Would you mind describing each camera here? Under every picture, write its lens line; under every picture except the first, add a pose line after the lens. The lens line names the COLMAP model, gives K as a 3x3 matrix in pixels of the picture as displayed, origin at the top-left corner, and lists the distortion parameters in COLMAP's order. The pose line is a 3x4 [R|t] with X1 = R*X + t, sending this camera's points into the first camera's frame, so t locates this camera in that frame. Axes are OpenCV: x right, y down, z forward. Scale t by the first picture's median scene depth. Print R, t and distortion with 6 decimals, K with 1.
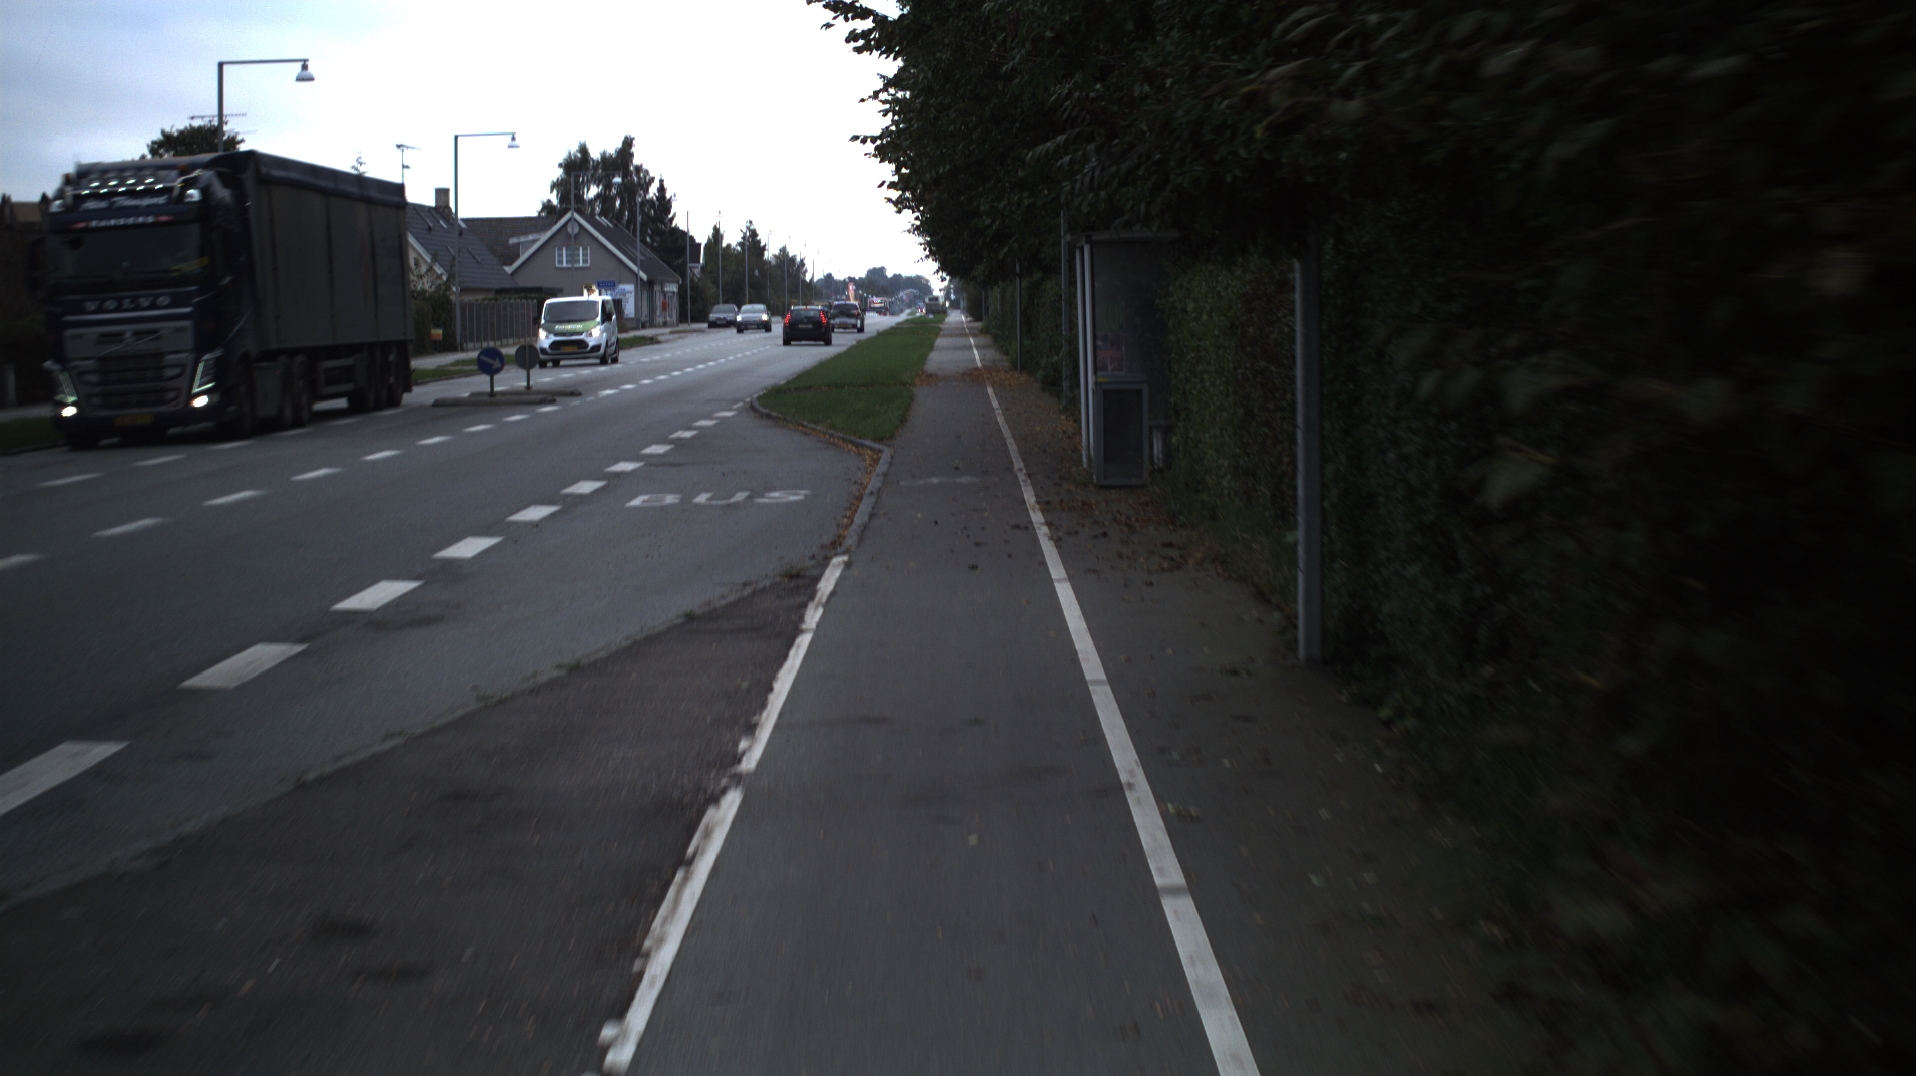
lens RADIAL K [[1618.2, 0, 975.2], [0, 1618.2, 548.3], [0, 0, 1]] dist [-0.051784, -0.004599]
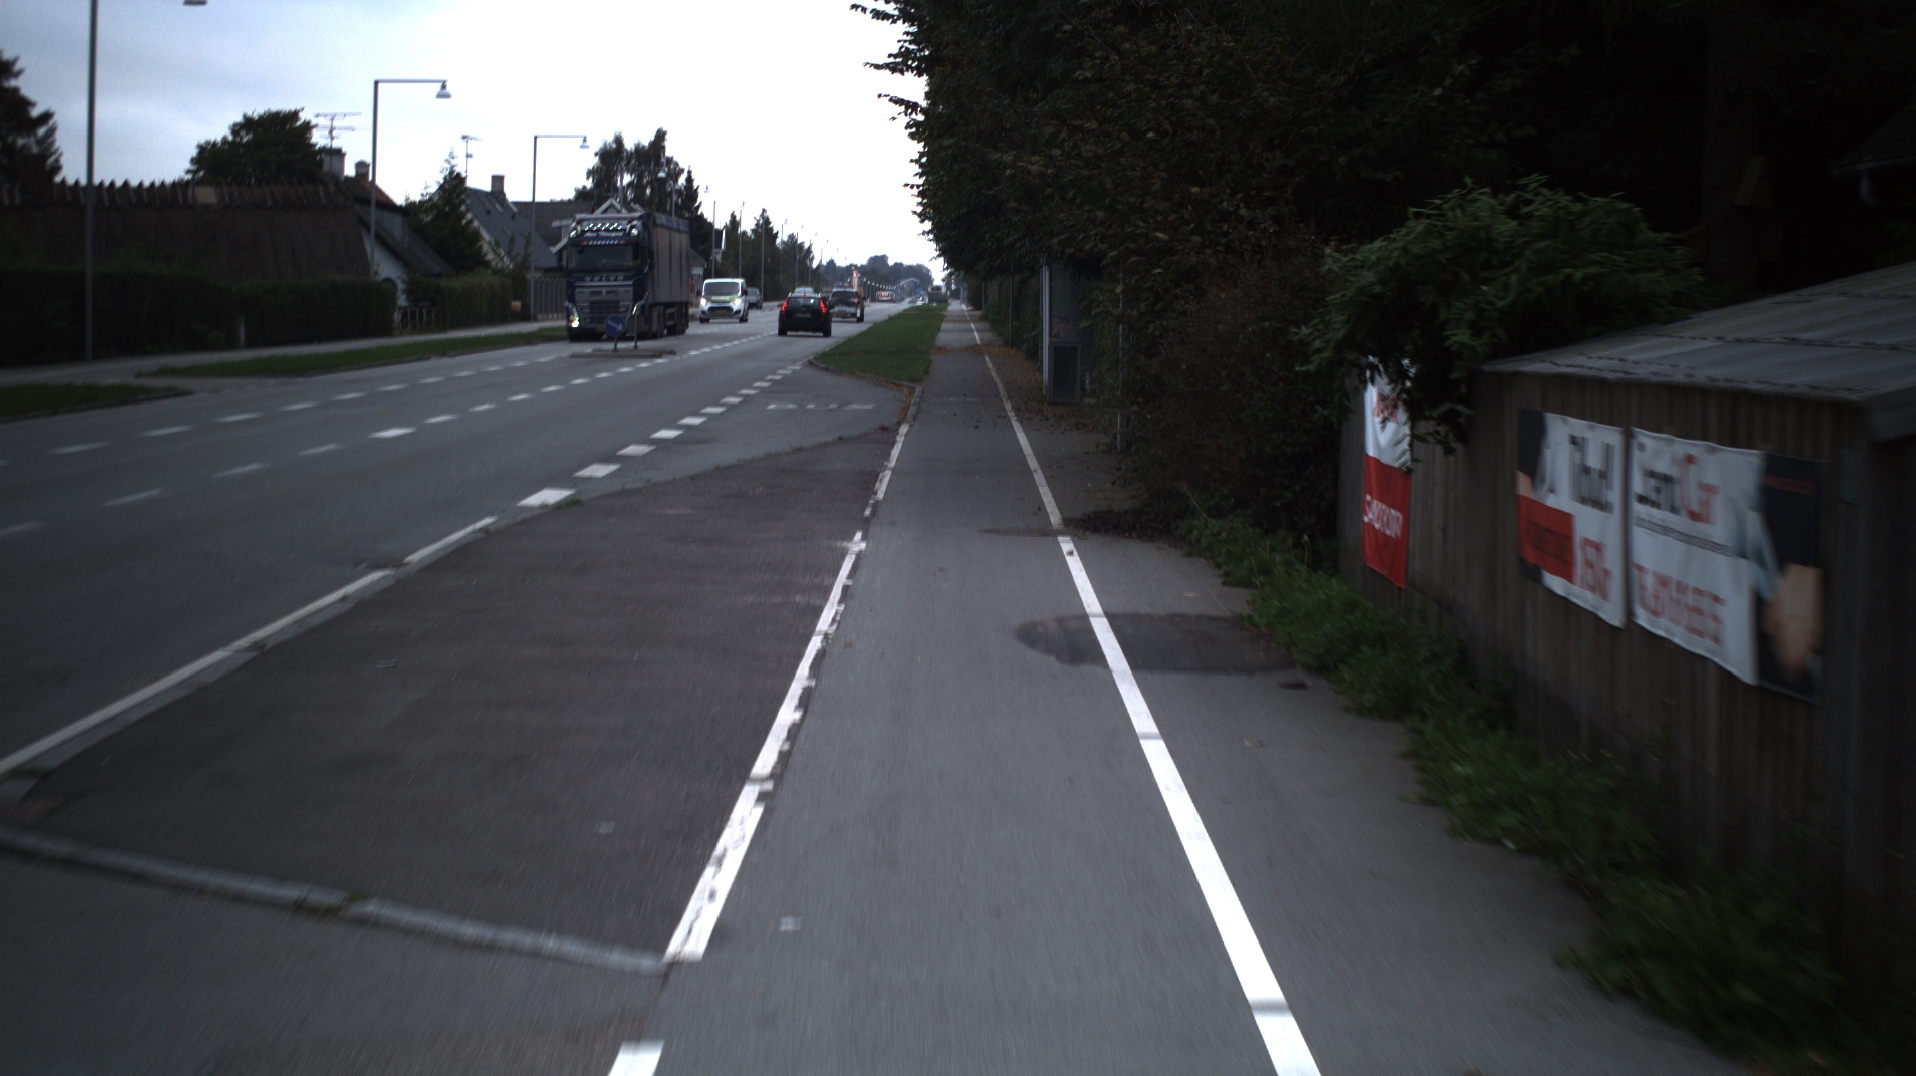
lens RADIAL K [[1618.2, 0, 956.6], [0, 1618.2, 528.5], [0, 0, 1]] dist [-0.051784, -0.004599]
pose [[0.999476, 0.031743, -0.006385, -0.003115], [-0.031781, 0.999477, -0.006054, 0.054857], [0.006190, 0.006254, 0.999961, -0.356587]]
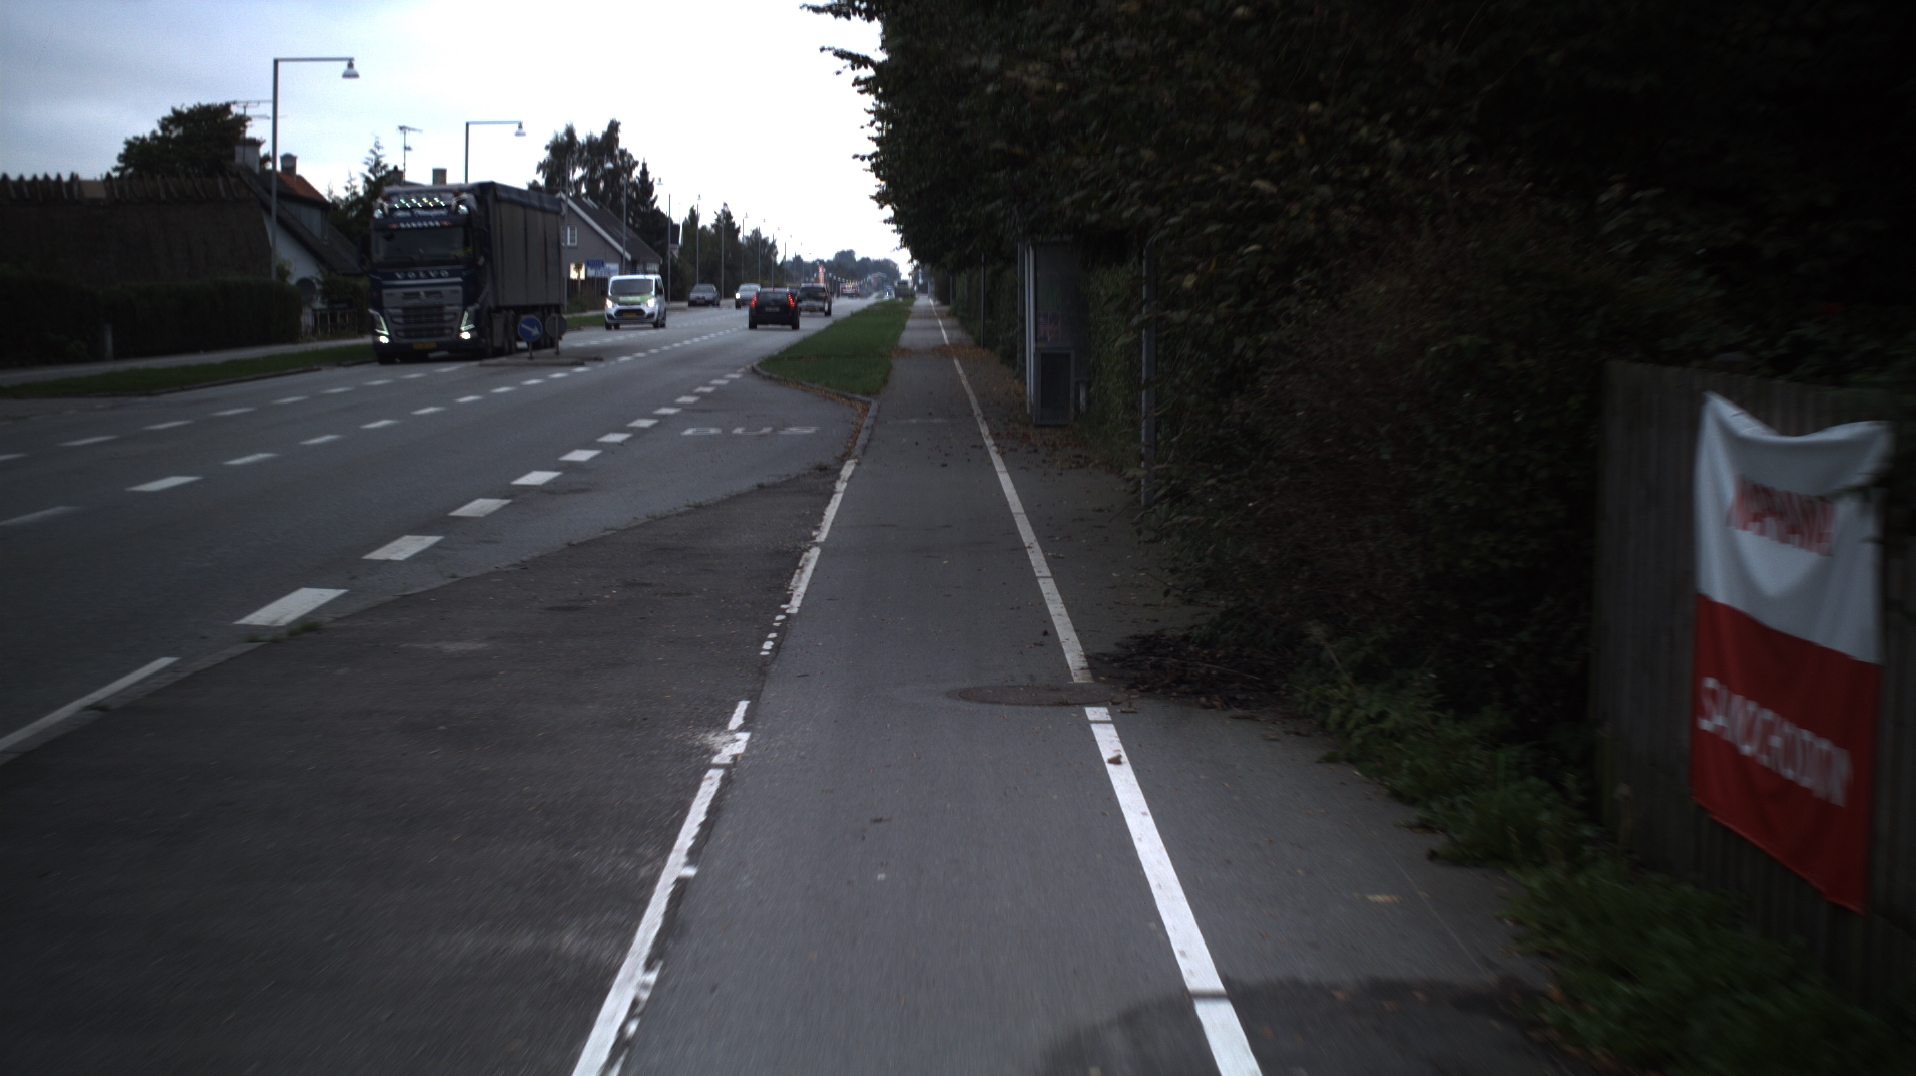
lens RADIAL K [[1618.2, 0, 940.0], [0, 1618.2, 523.7], [0, 0, 1]] dist [-0.051784, -0.004599]
pose [[0.999799, 0.019978, 0.001445, -0.002221], [-0.019970, 0.999784, -0.005716, 0.027556], [-0.001559, 0.005686, 0.999983, -0.178608]]
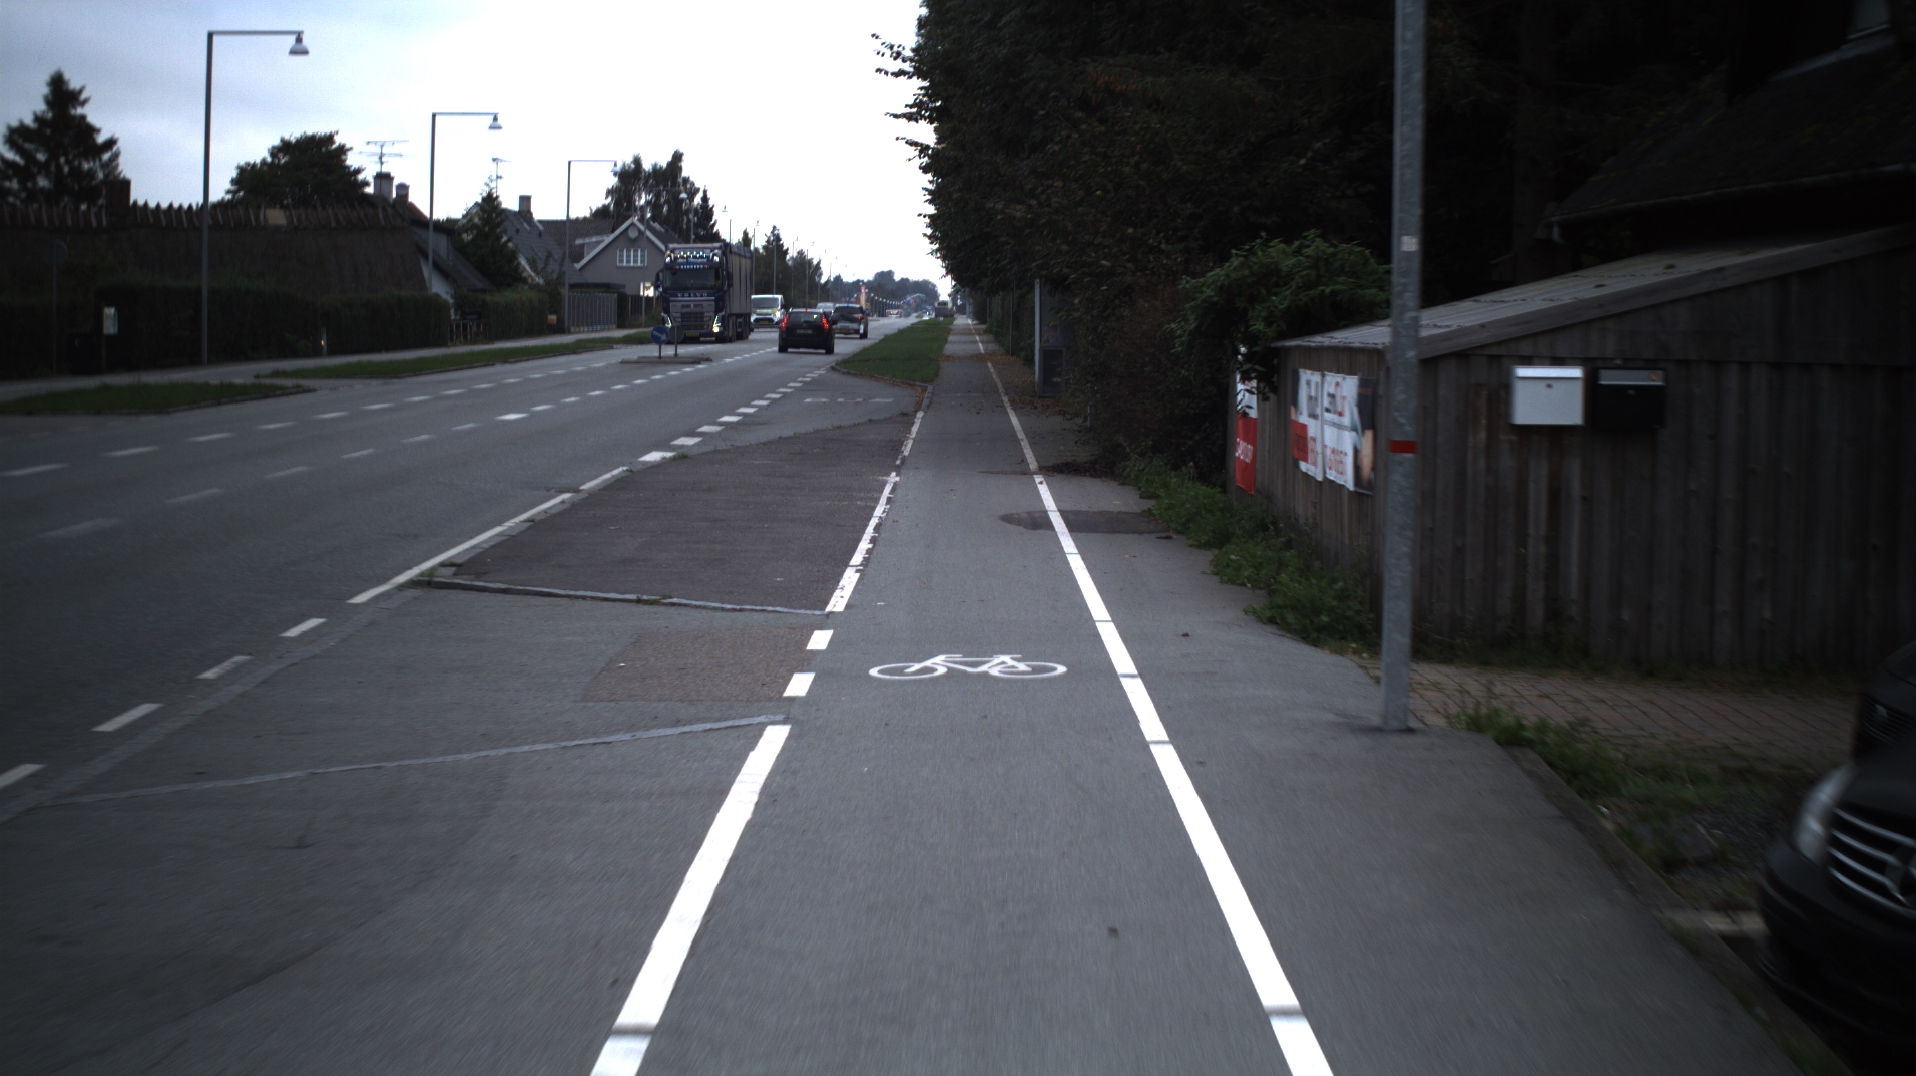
lens RADIAL K [[1618.2, 0, 952.9], [0, 1618.2, 542.4], [0, 0, 1]] dist [-0.051784, -0.004599]
pose [[0.999410, 0.032071, -0.012283, -0.001078], [-0.032157, 0.999459, -0.006871, 0.083740], [0.012056, 0.007261, 0.999901, -0.534807]]
